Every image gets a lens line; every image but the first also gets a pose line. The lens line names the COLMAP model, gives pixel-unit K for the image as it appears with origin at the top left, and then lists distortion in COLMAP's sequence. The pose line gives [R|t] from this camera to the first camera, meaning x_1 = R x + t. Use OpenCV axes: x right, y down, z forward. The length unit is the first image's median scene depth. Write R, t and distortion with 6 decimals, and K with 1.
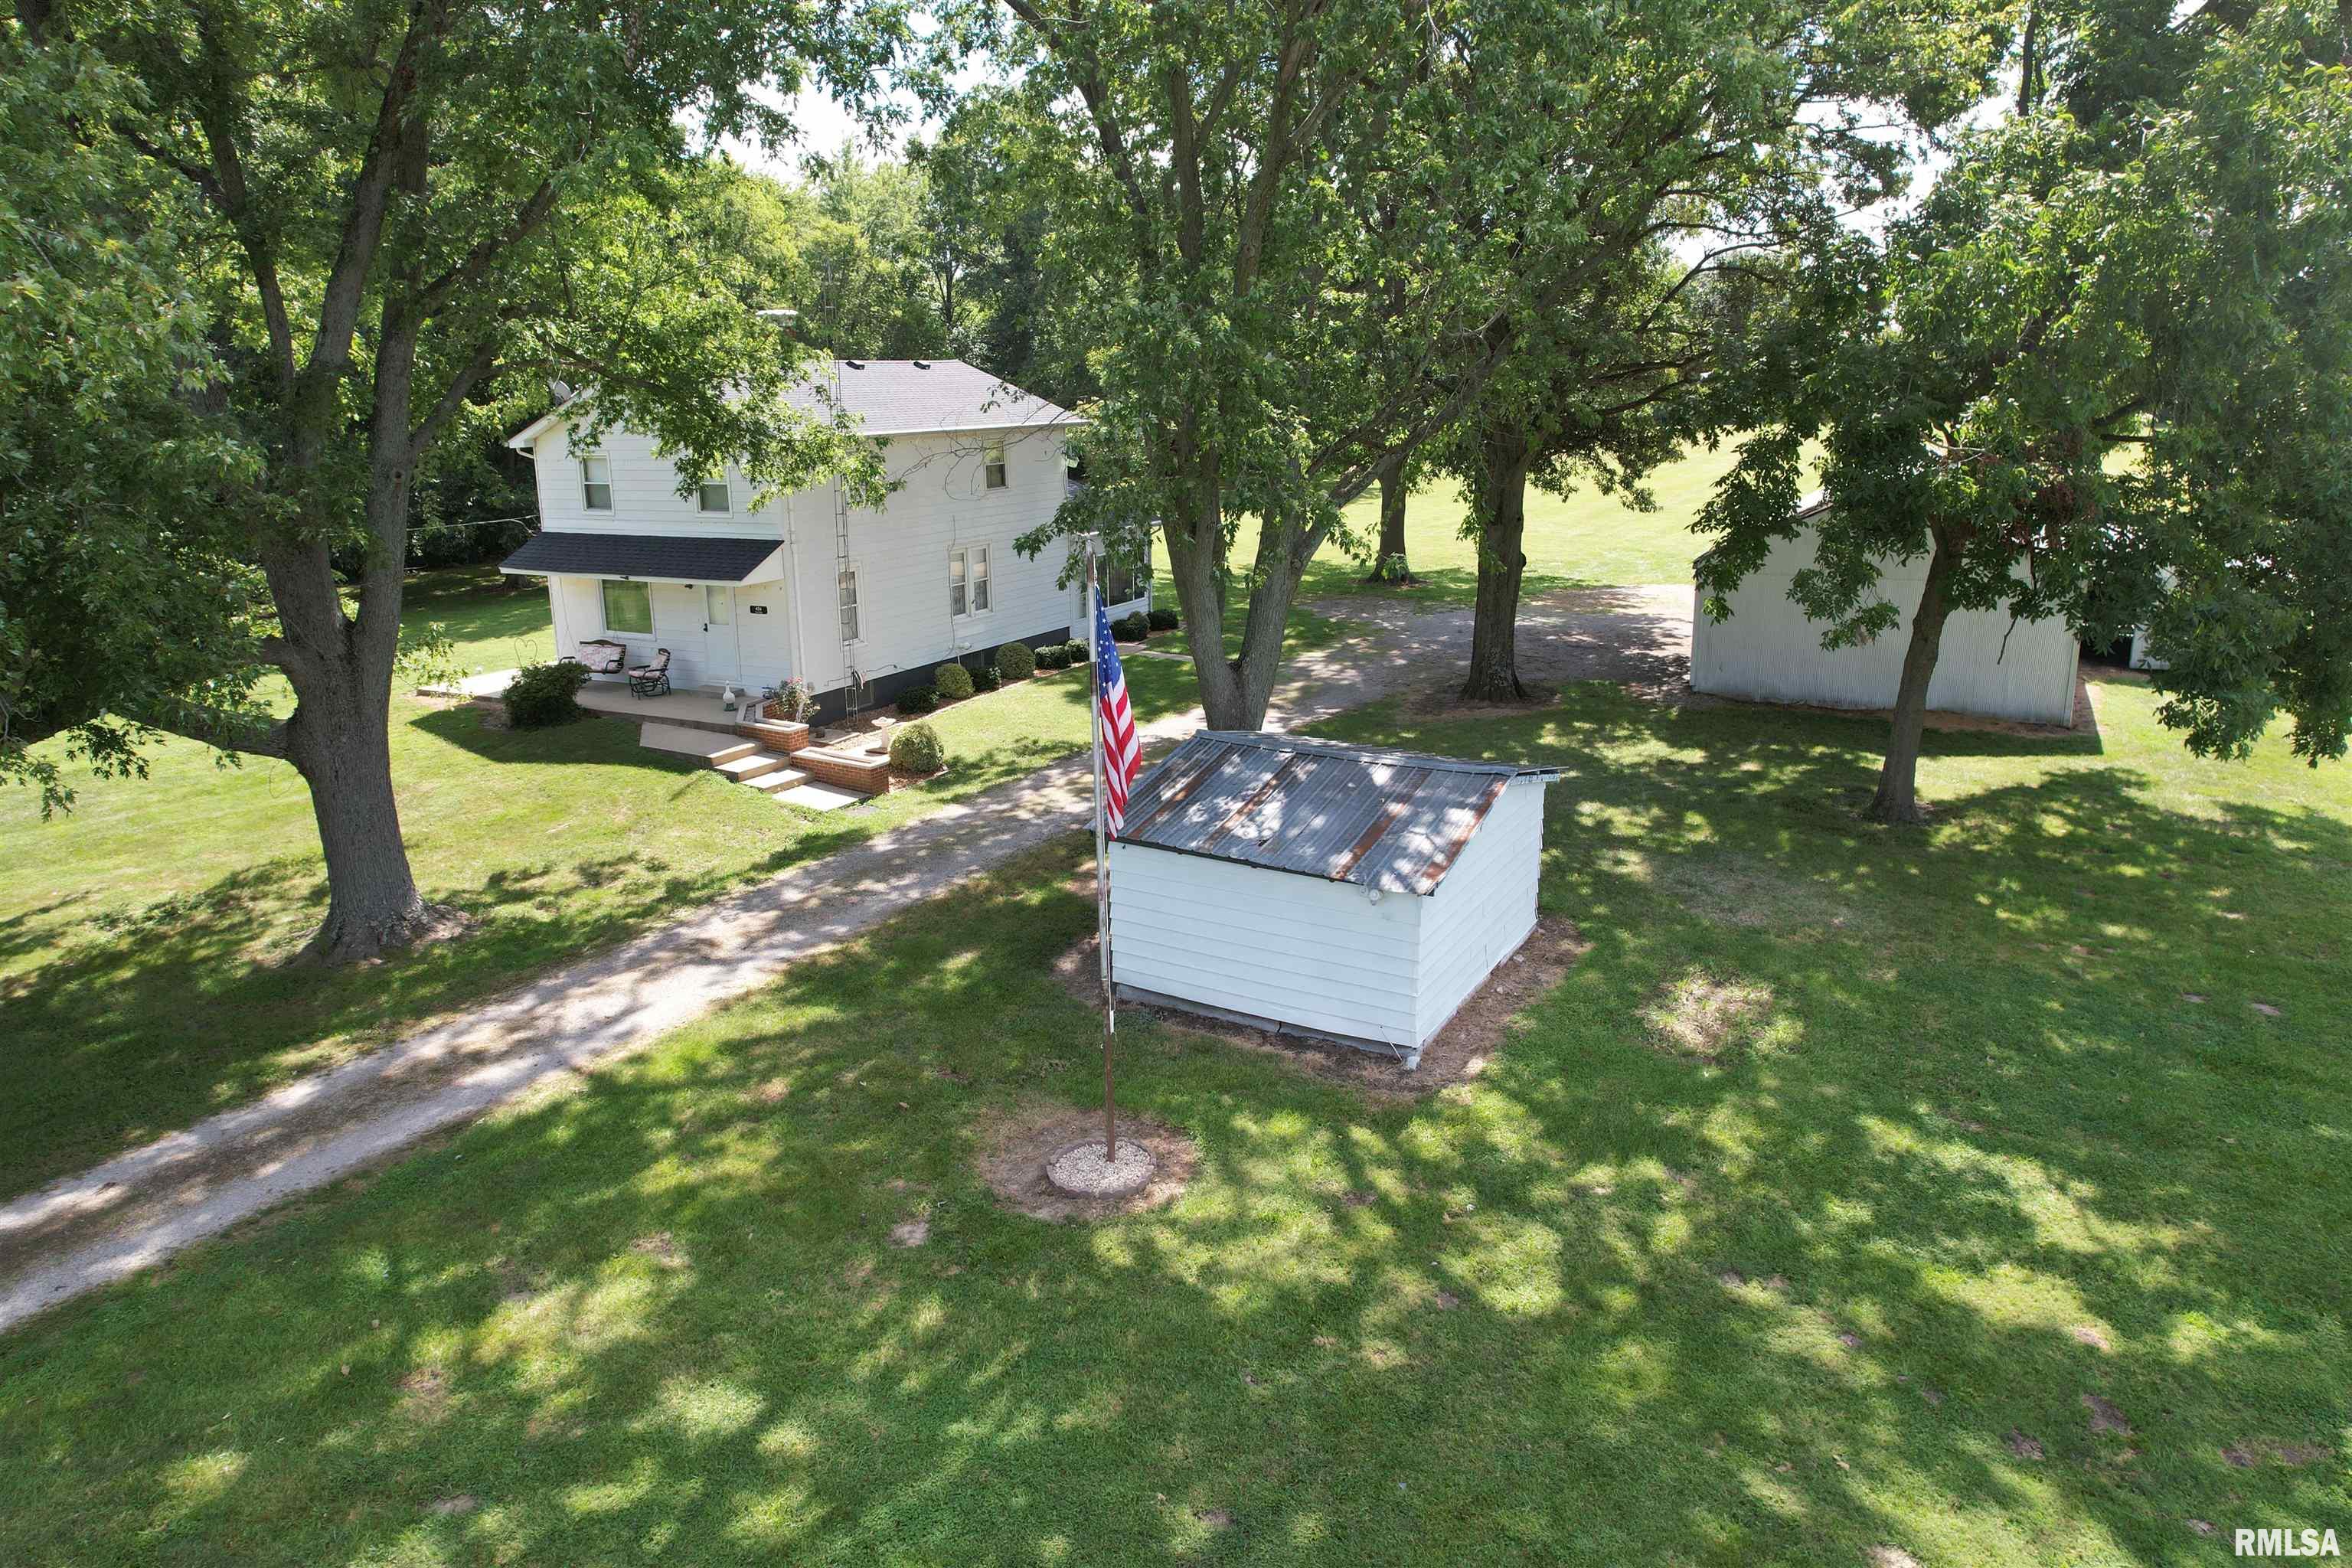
lens RADIAL K [[1492.4, 0, 1177.0], [0, 1492.4, 777.6], [0, 0, 1]] dist [-0.072132, 0.060555]
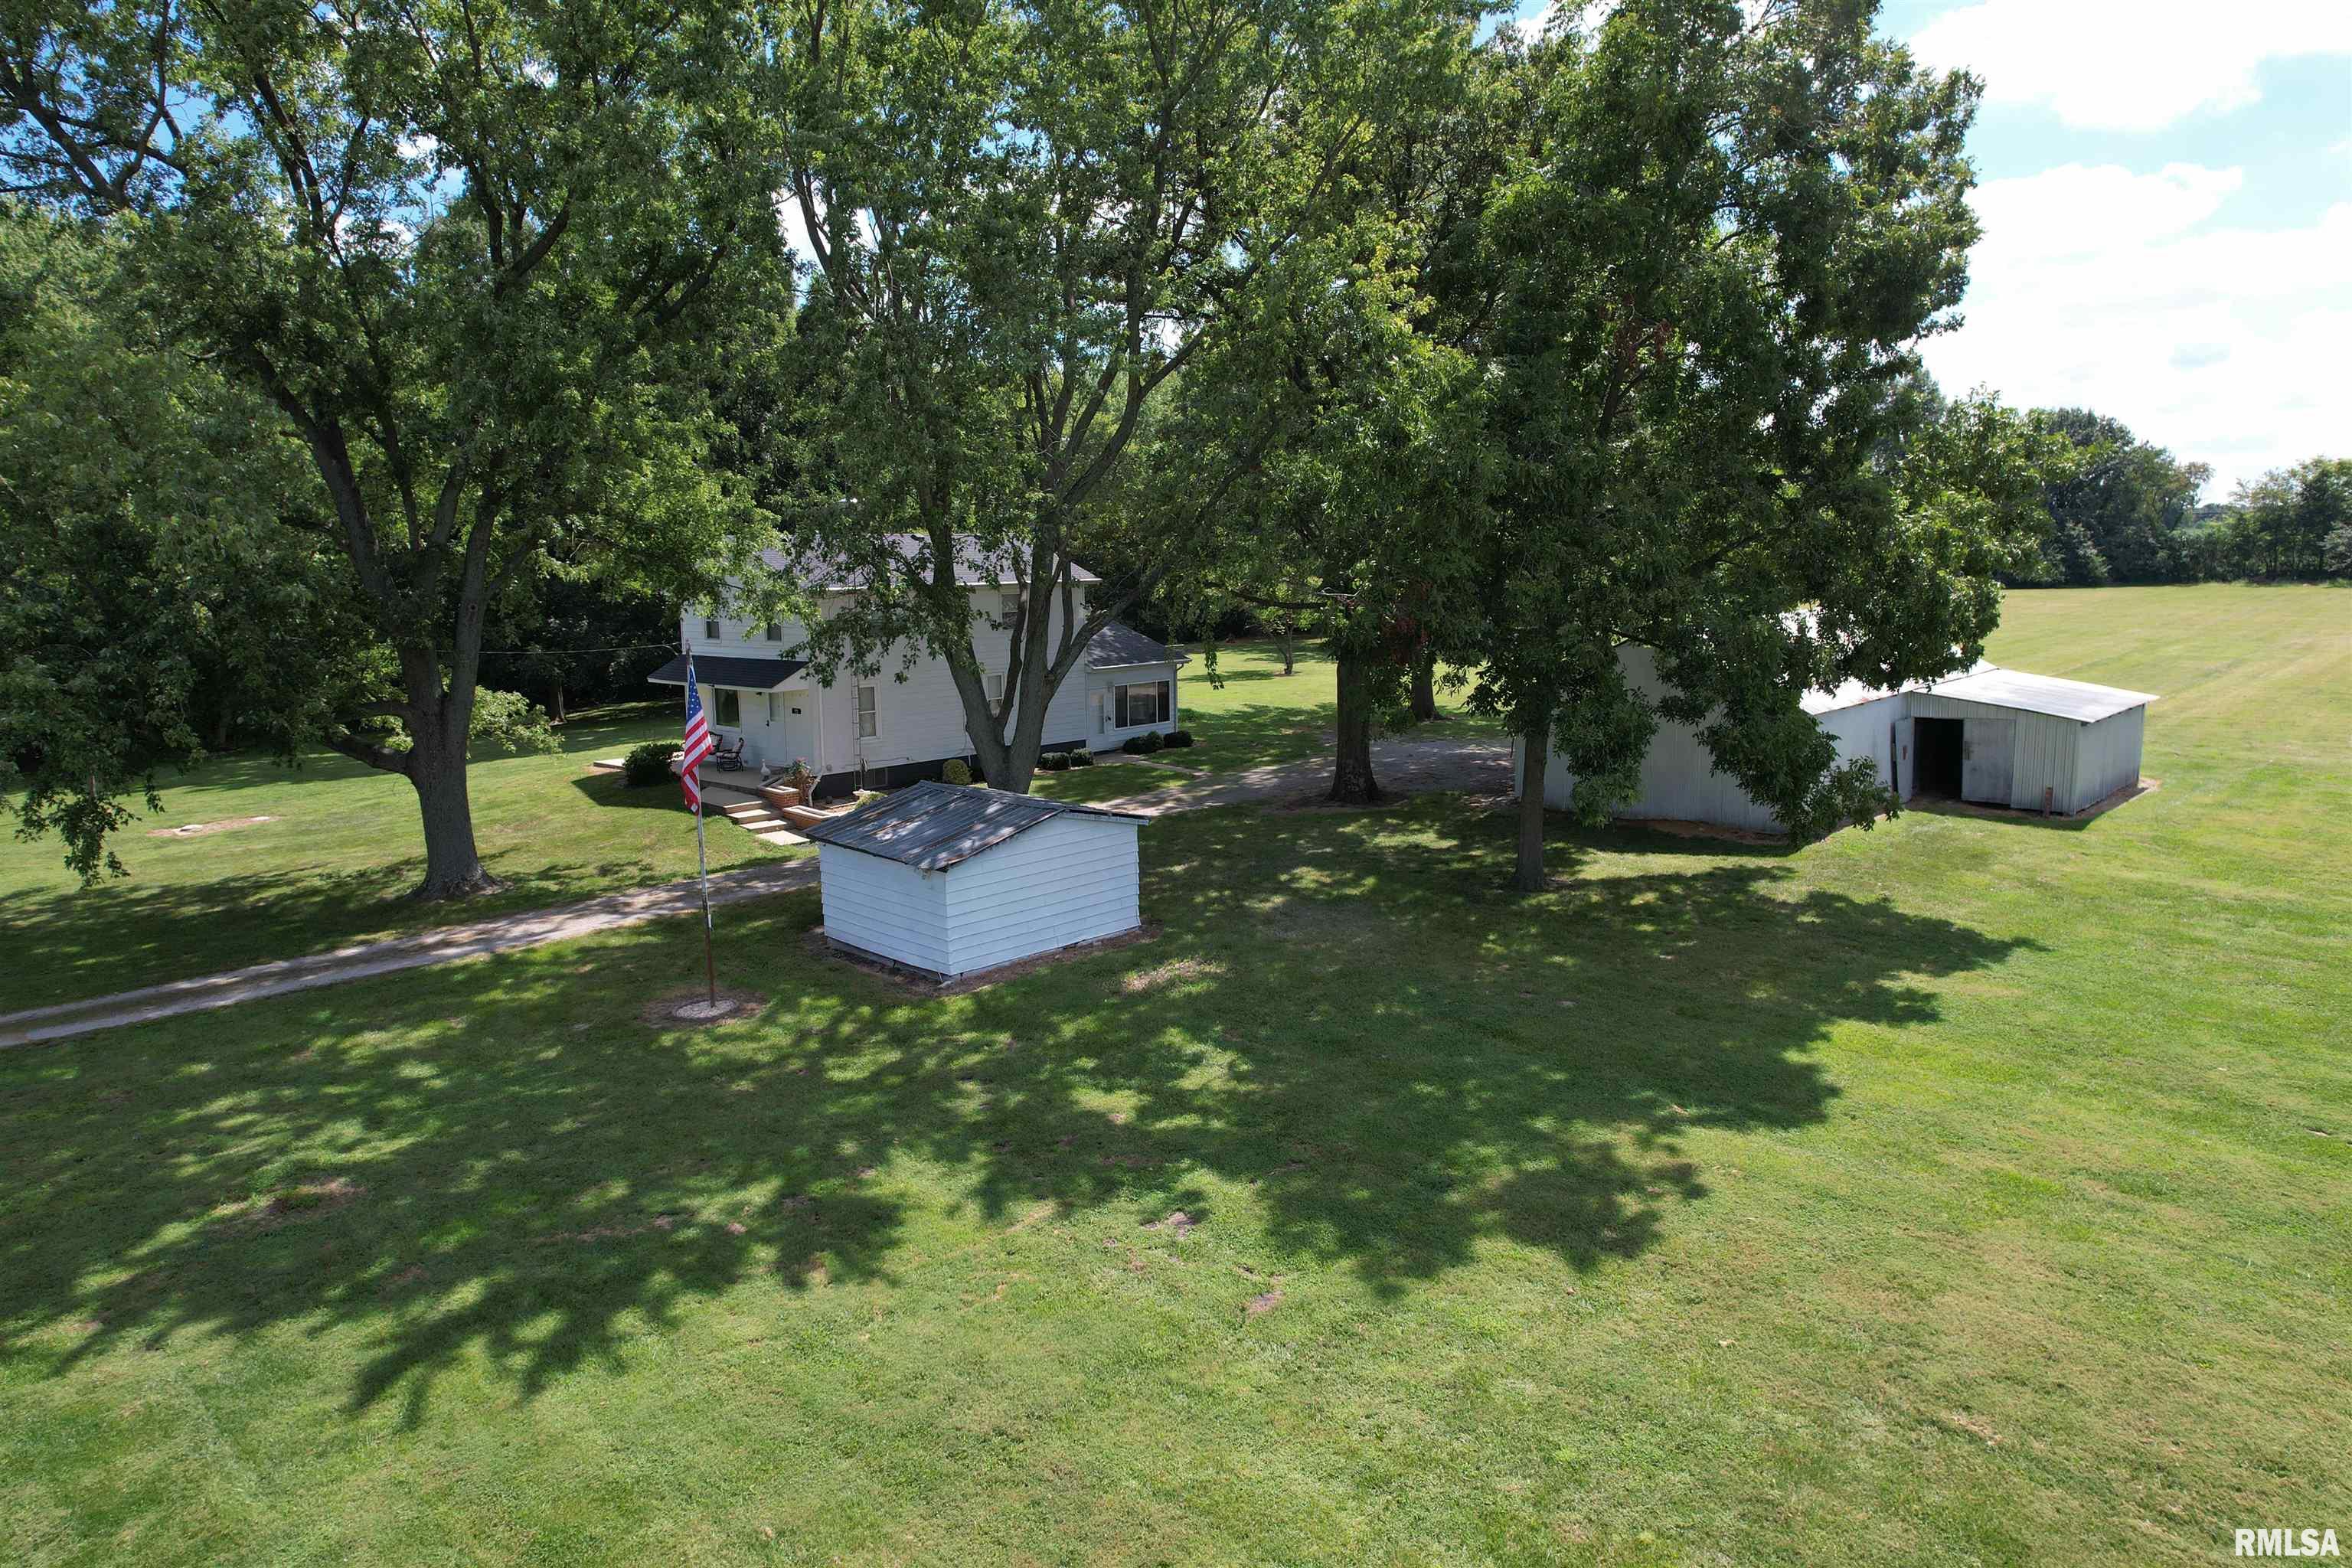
lens RADIAL K [[1492.4, 0, 1177.0], [0, 1492.4, 777.6], [0, 0, 1]] dist [-0.072132, 0.060555]
pose [[0.965963, 0.037308, -0.255976, 0.731570], [-0.064007, 0.993246, -0.096777, 0.105853], [0.250637, 0.109867, 0.961827, -0.425947]]
